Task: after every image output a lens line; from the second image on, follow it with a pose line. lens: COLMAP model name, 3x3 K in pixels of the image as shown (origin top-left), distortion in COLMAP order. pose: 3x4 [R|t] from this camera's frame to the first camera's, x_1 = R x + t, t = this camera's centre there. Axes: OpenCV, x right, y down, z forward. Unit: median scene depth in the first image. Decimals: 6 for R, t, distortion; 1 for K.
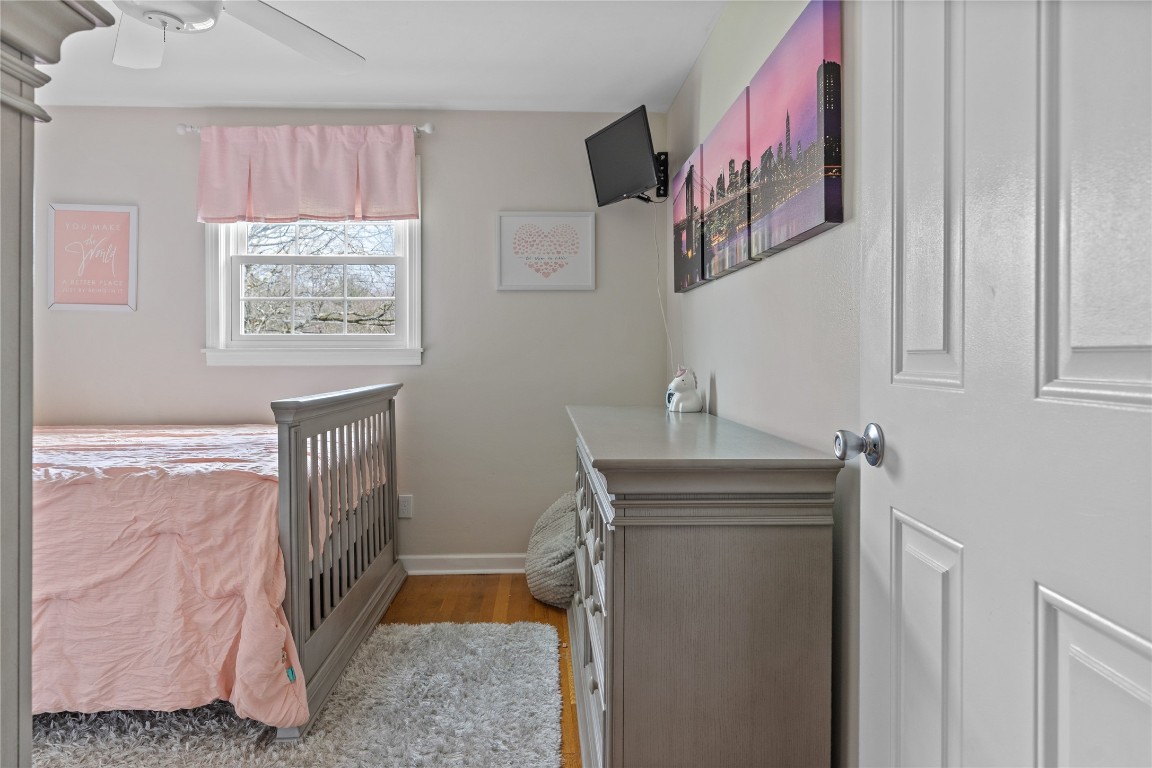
lens RADIAL K [[681.6, 0, 575.3], [0, 681.6, 380.5], [0, 0, 1]] dist [-0.003874, 0.003148]
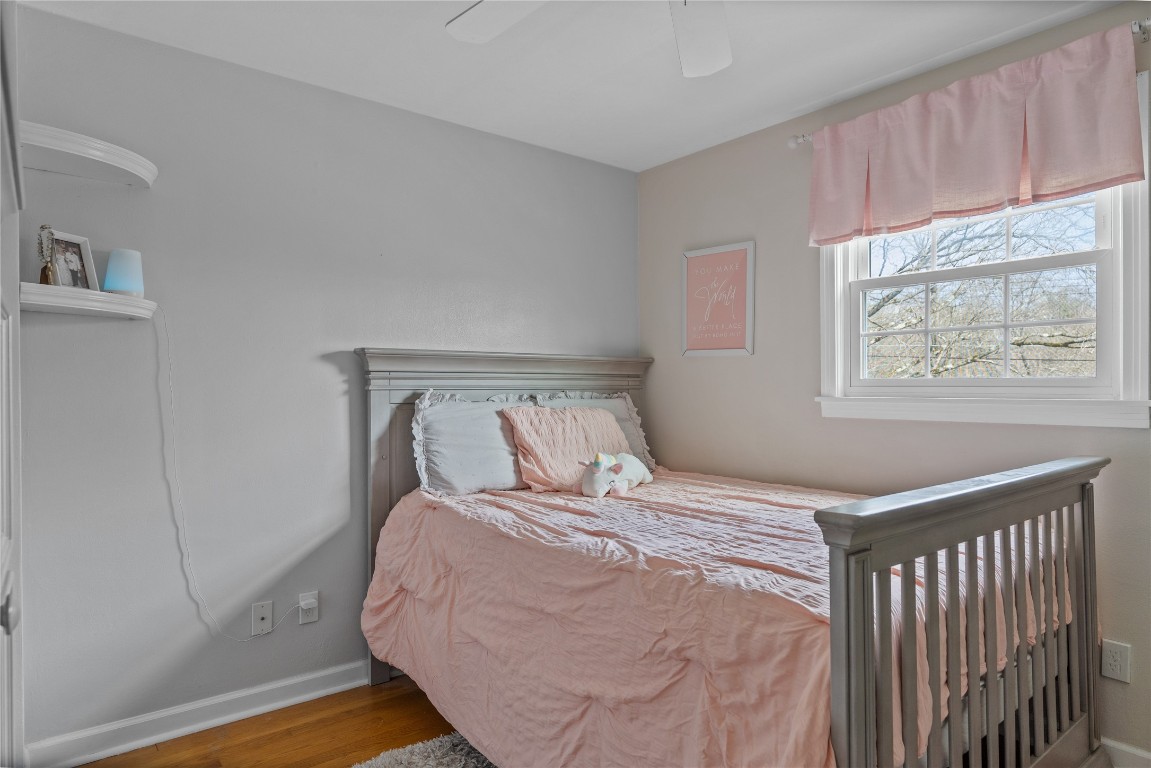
lens RADIAL K [[681.0, 0, 574.8], [0, 681.0, 380.6], [0, 0, 1]] dist [-0.003874, 0.003148]
pose [[0.584498, -0.004167, -0.811384, -0.045085], [-0.026202, 0.999368, -0.024008, -0.041135], [0.810972, 0.035293, 0.584020, 0.285217]]
